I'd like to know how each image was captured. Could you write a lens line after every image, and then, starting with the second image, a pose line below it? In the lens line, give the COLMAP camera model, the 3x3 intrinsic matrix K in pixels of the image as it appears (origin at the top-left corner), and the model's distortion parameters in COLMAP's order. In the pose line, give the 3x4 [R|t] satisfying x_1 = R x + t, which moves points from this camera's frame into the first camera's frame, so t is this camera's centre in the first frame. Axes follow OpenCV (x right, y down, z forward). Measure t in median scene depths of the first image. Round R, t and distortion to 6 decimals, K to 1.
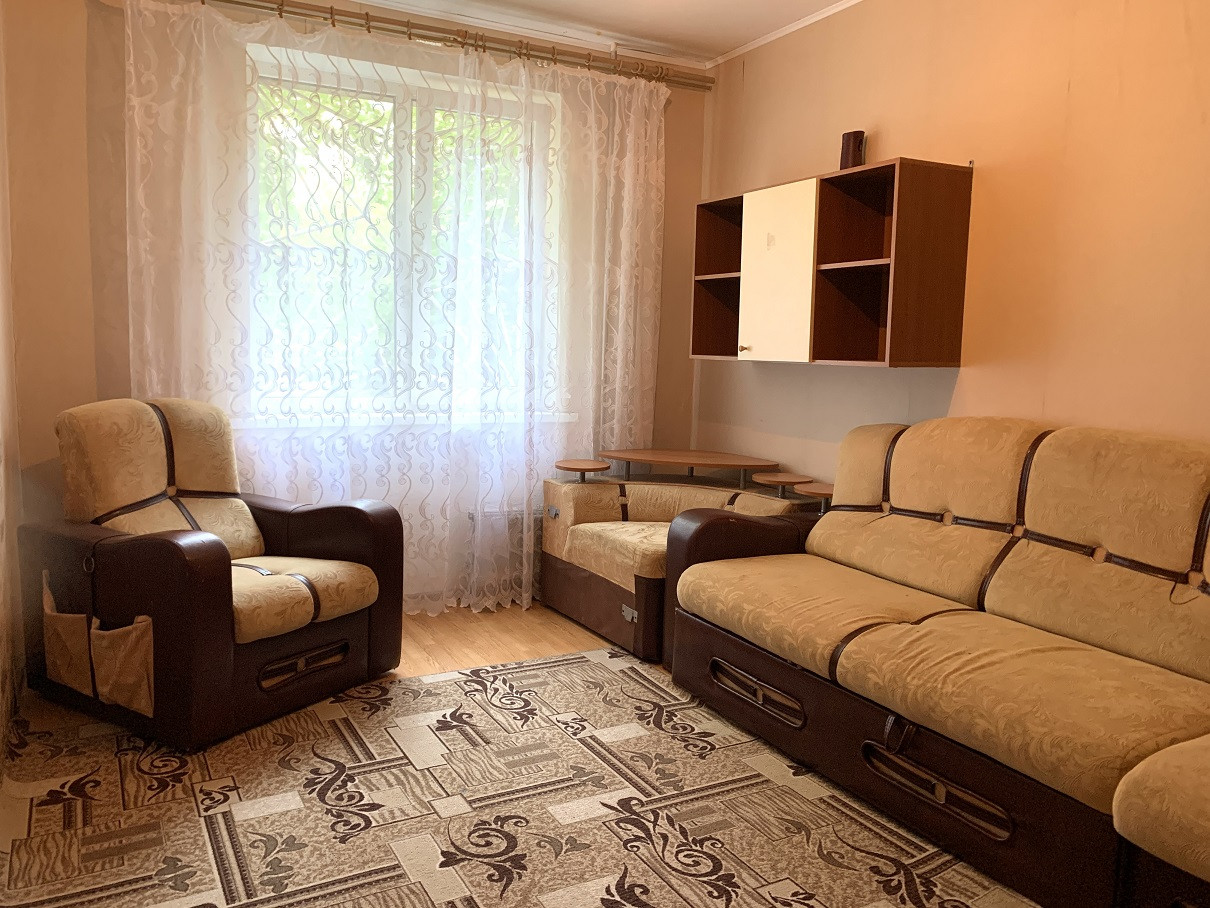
lens RADIAL K [[905.8, 0, 610.9], [0, 905.8, 453.3], [0, 0, 1]] dist [0.039965, -0.039854]
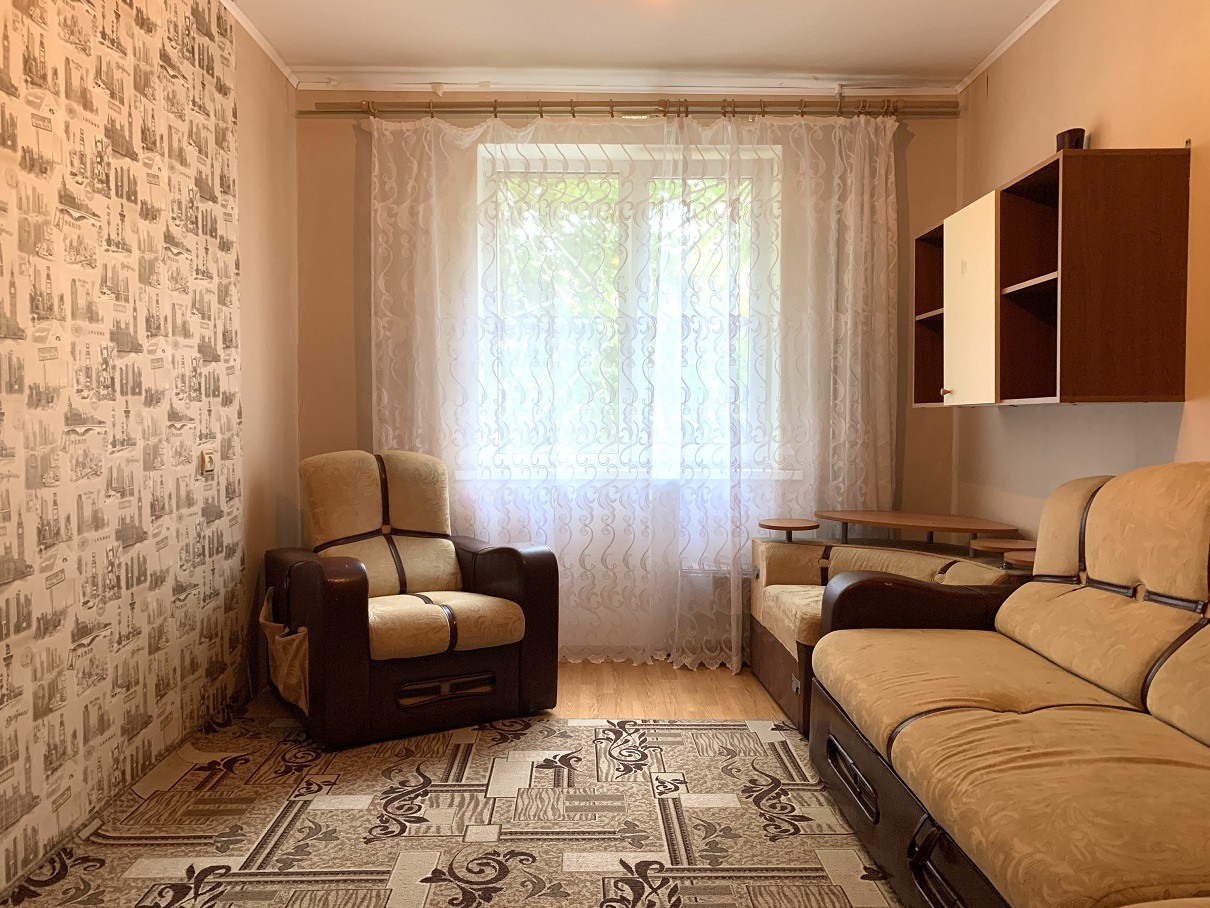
lens RADIAL K [[914.2, 0, 604.4], [0, 914.2, 461.6], [0, 0, 1]] dist [0.056758, -0.089691]
pose [[0.893094, -0.001418, -0.449869, 0.292107], [-0.033626, 0.996987, -0.069899, 0.027595], [0.448613, 0.077553, 0.890355, 0.077051]]
